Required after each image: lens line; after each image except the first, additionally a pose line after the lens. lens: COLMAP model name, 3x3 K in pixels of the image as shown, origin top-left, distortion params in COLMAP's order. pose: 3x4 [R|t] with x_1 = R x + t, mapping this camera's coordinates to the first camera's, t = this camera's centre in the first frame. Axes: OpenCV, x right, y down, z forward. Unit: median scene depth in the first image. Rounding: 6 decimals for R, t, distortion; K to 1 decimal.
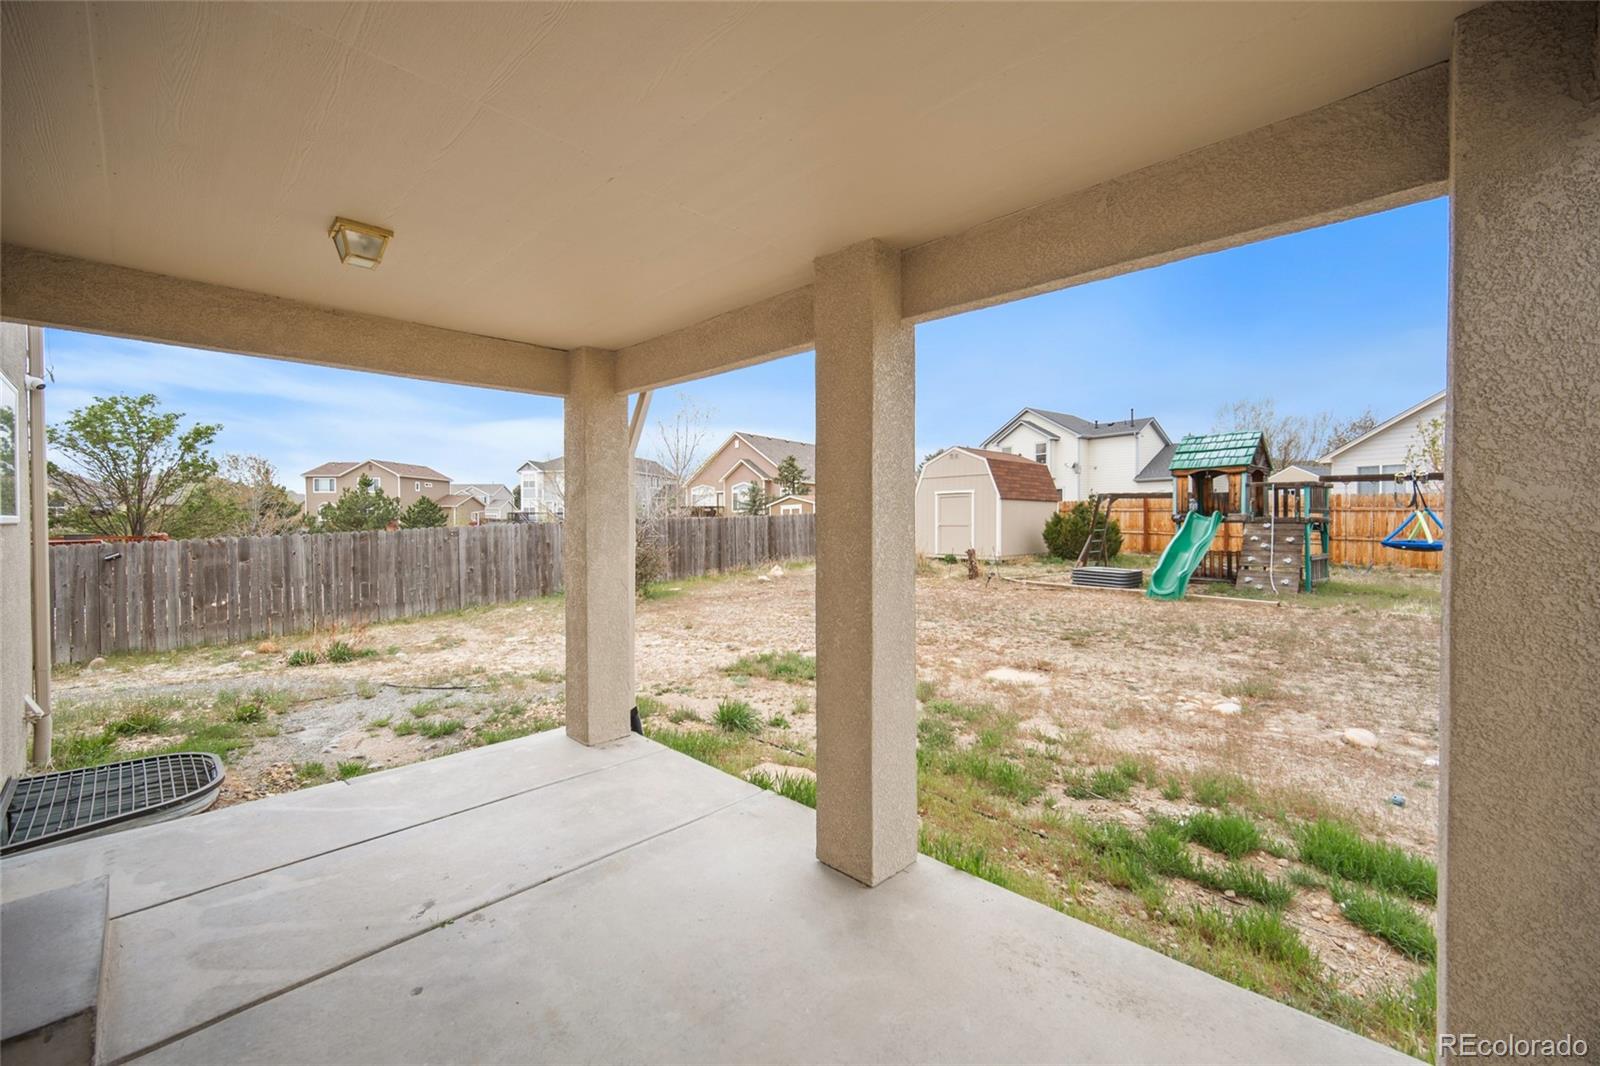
lens RADIAL K [[636.5, 0, 808.8], [0, 636.5, 527.4], [0, 0, 1]] dist [-0.002213, 0.001752]
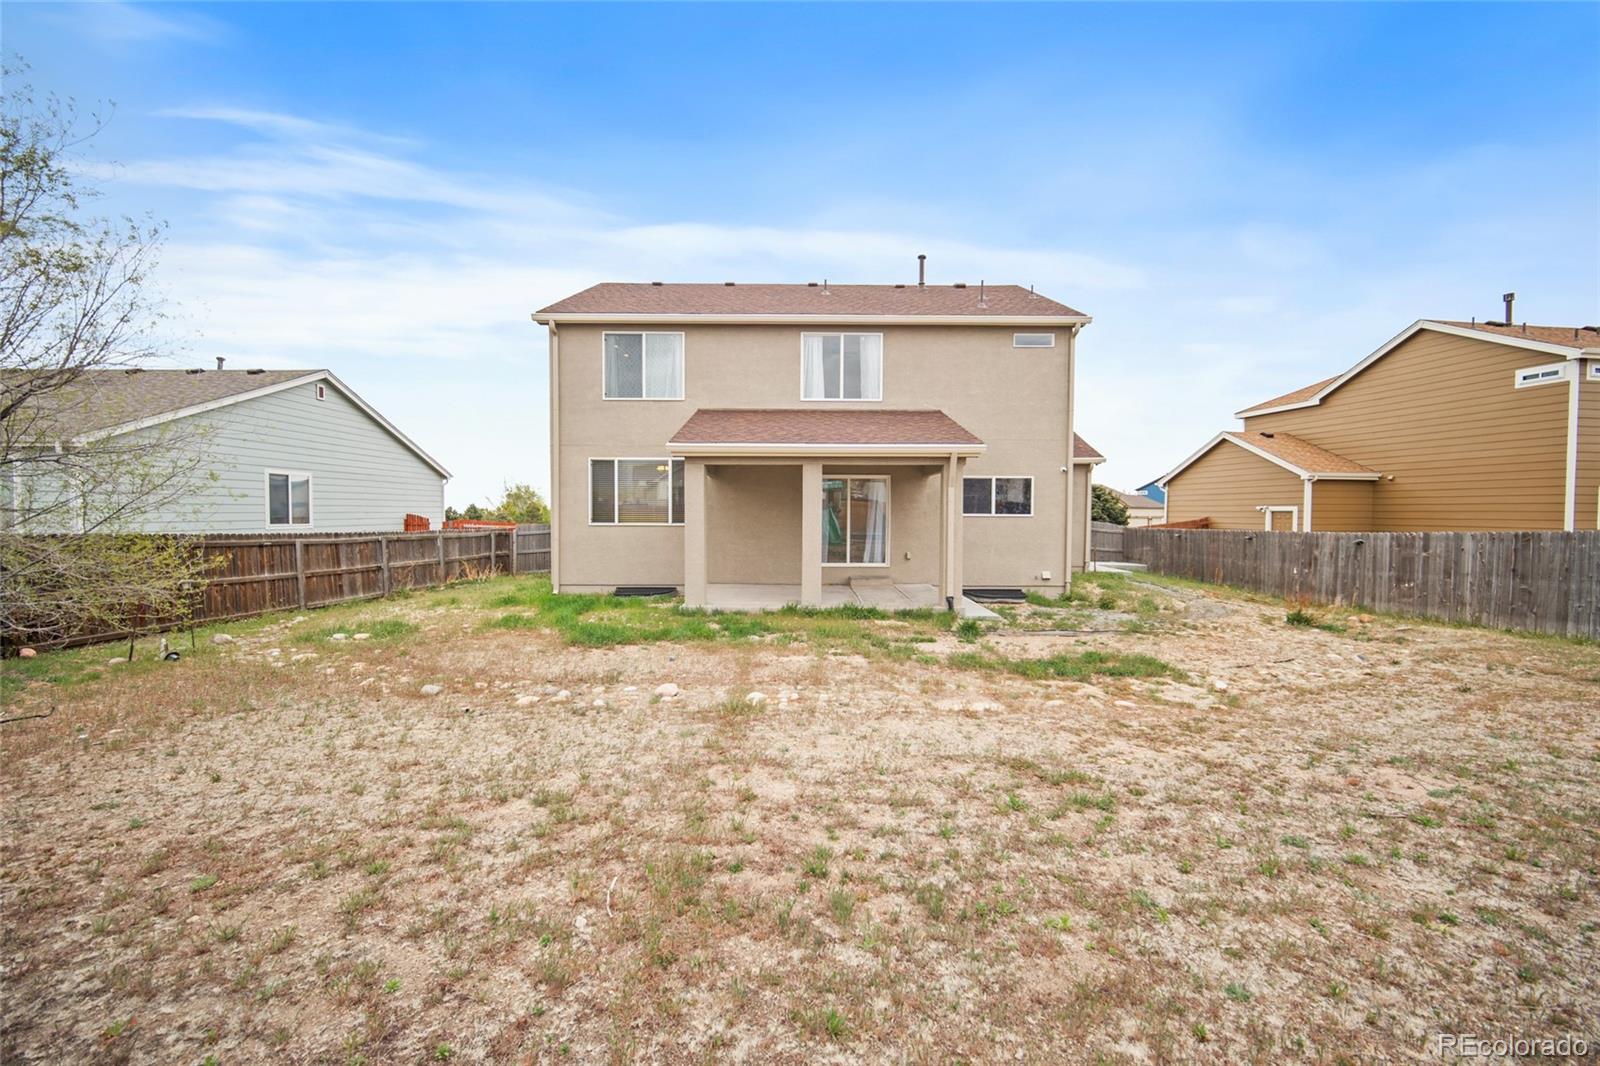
lens RADIAL K [[636.5, 0, 802.9], [0, 636.5, 530.2], [0, 0, 1]] dist [-0.002213, 0.001752]
pose [[-0.724706, 0.019769, -0.688775, 0.775671], [-0.010425, 0.999159, 0.039646, -0.023430], [0.688980, 0.035913, -0.723890, 1.056826]]
